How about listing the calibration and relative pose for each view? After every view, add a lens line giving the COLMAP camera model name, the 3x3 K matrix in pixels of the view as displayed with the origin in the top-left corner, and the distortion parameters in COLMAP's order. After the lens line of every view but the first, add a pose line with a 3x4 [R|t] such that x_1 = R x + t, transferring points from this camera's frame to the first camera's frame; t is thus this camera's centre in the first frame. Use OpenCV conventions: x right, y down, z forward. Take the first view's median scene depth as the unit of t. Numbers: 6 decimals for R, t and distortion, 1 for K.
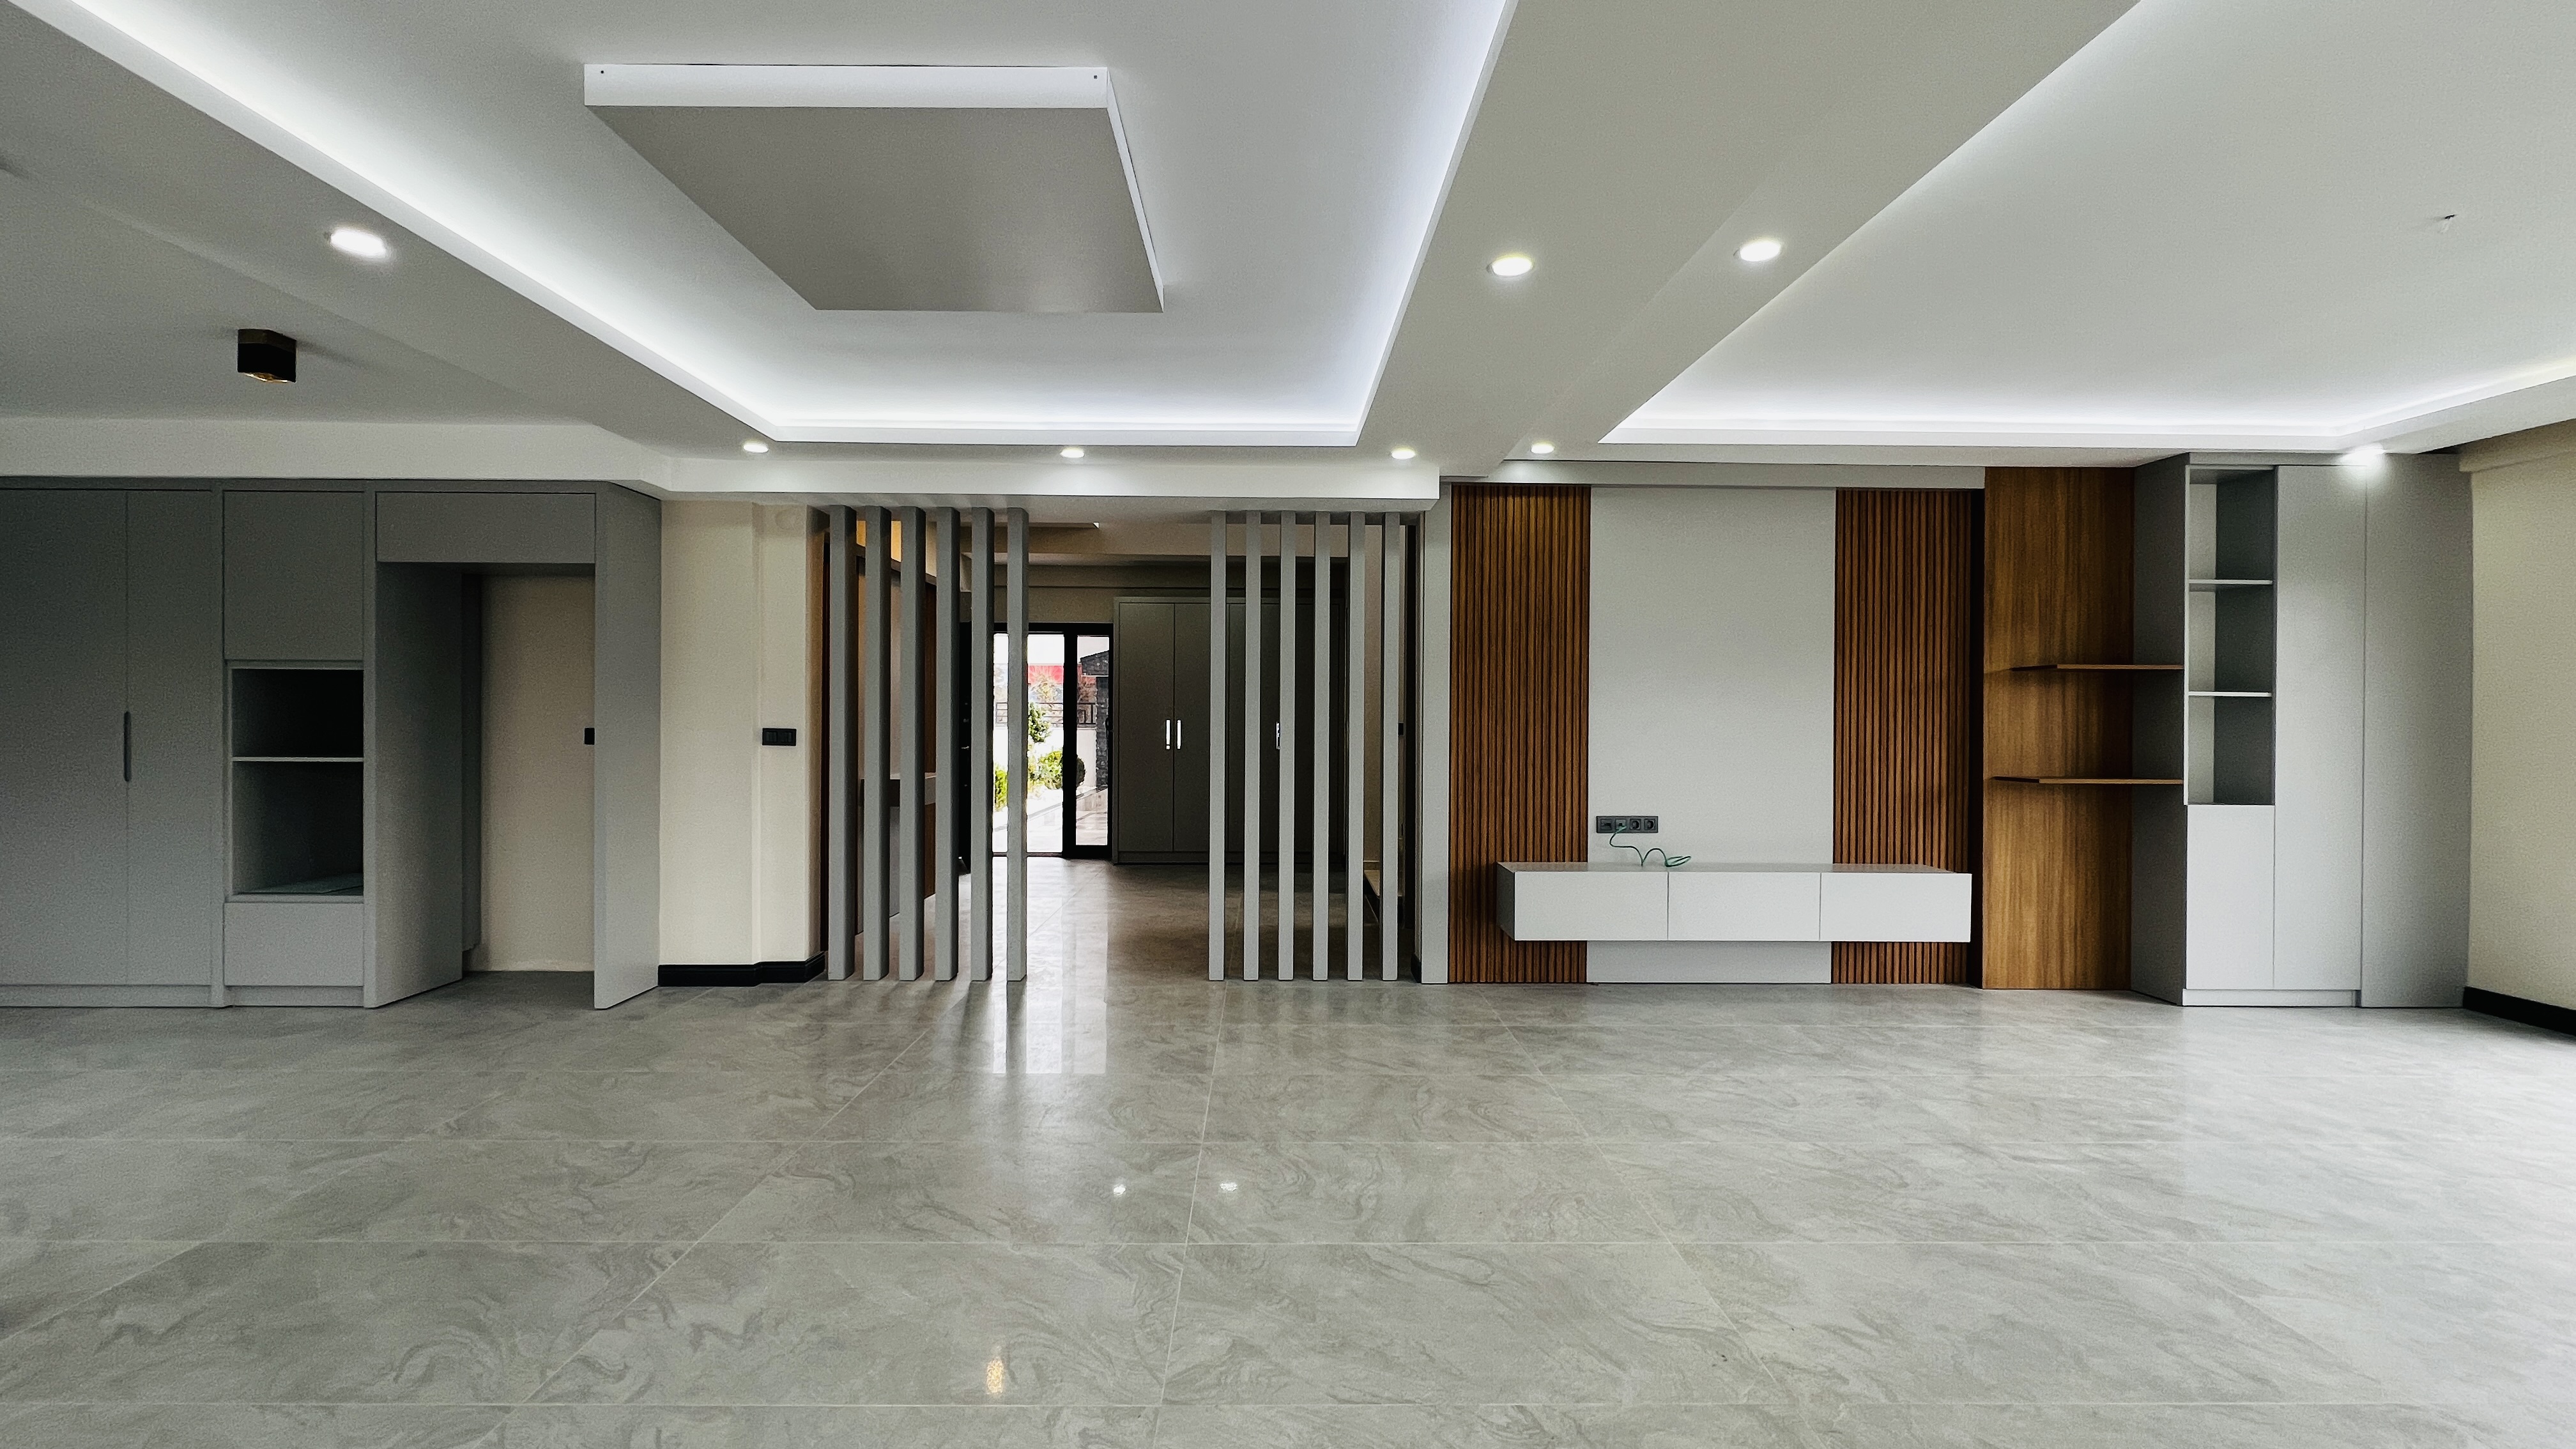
lens RADIAL K [[1022.3, 0, 1288.0], [0, 1022.3, 724.5], [0, 0, 1]] dist [-0.000914, -0.000018]
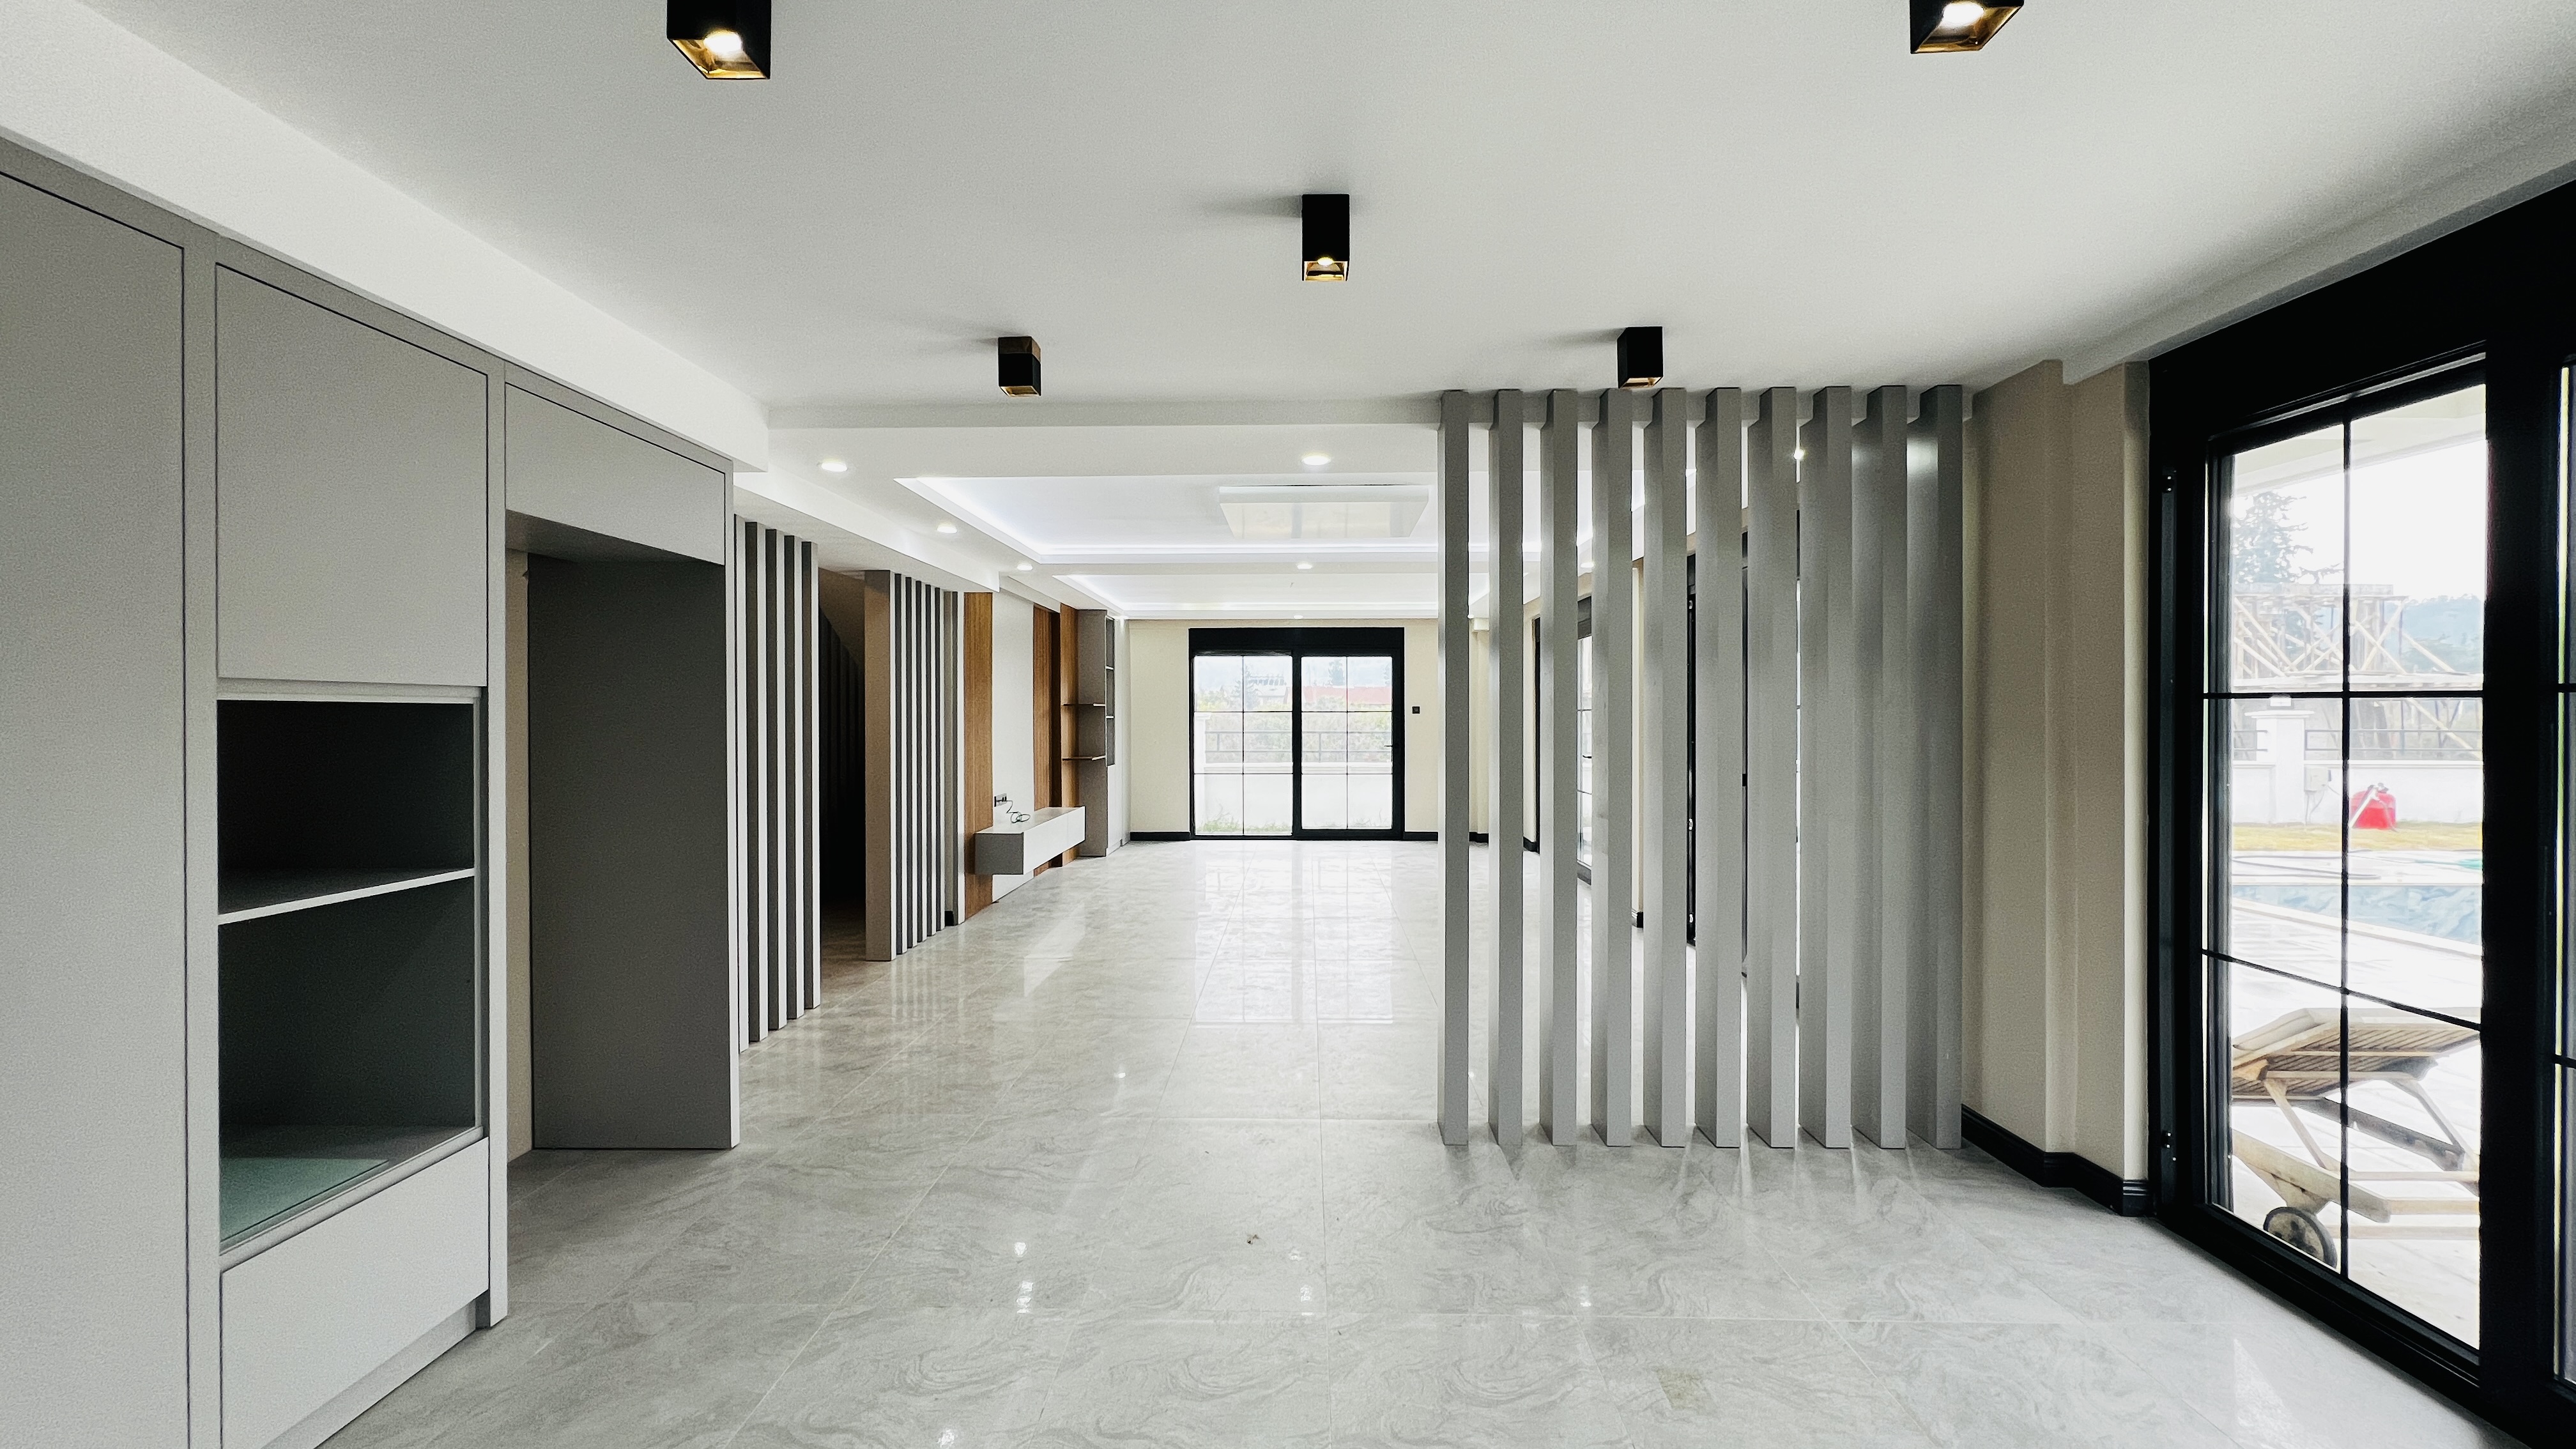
lens RADIAL K [[1031.0, 0, 1280.3], [0, 1031.0, 717.8], [0, 0, 1]] dist [0.001089, 0.000062]
pose [[0.043544, -0.011774, 0.998982, -1.420801], [0.011633, 0.999869, 0.011278, -0.047863], [-0.998984, 0.011130, 0.043675, 0.551016]]
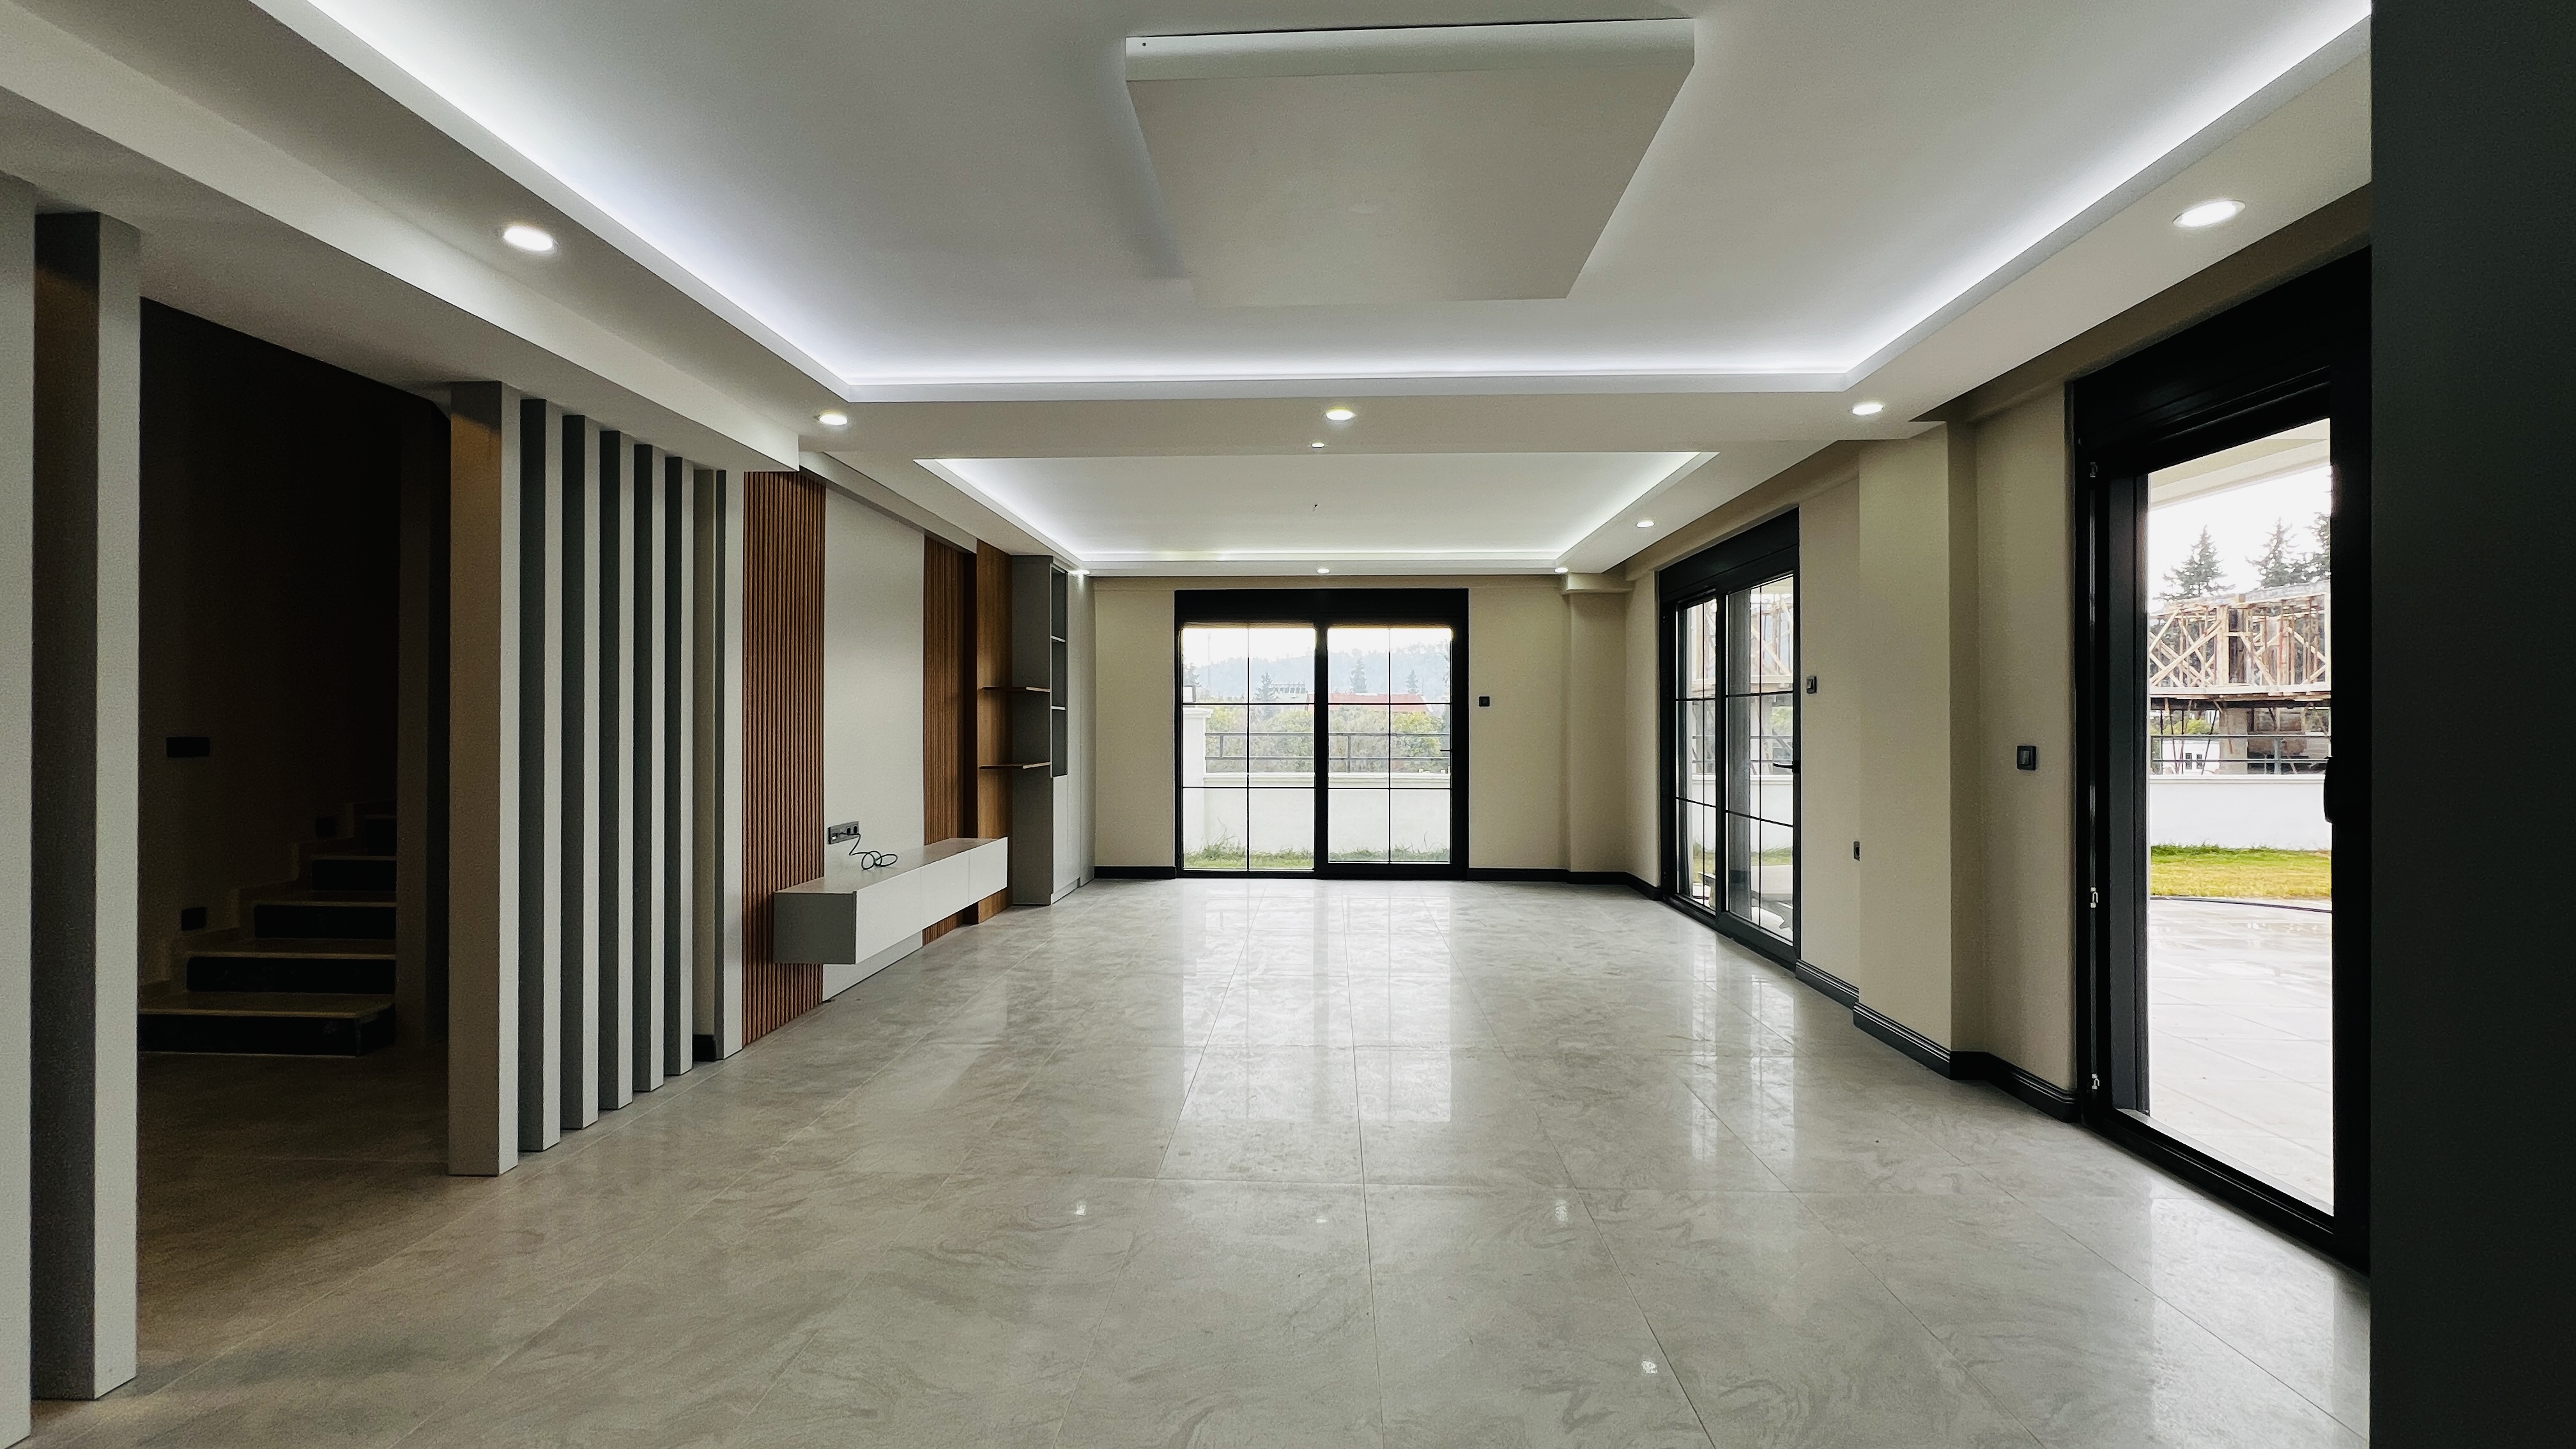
lens RADIAL K [[1031.0, 0, 1280.3], [0, 1031.0, 717.8], [0, 0, 1]] dist [0.001089, 0.000062]
pose [[0.062836, -0.003259, 0.998019, -0.718913], [0.009956, 0.999947, 0.002639, -0.011934], [-0.997974, 0.009770, 0.062865, 0.577940]]
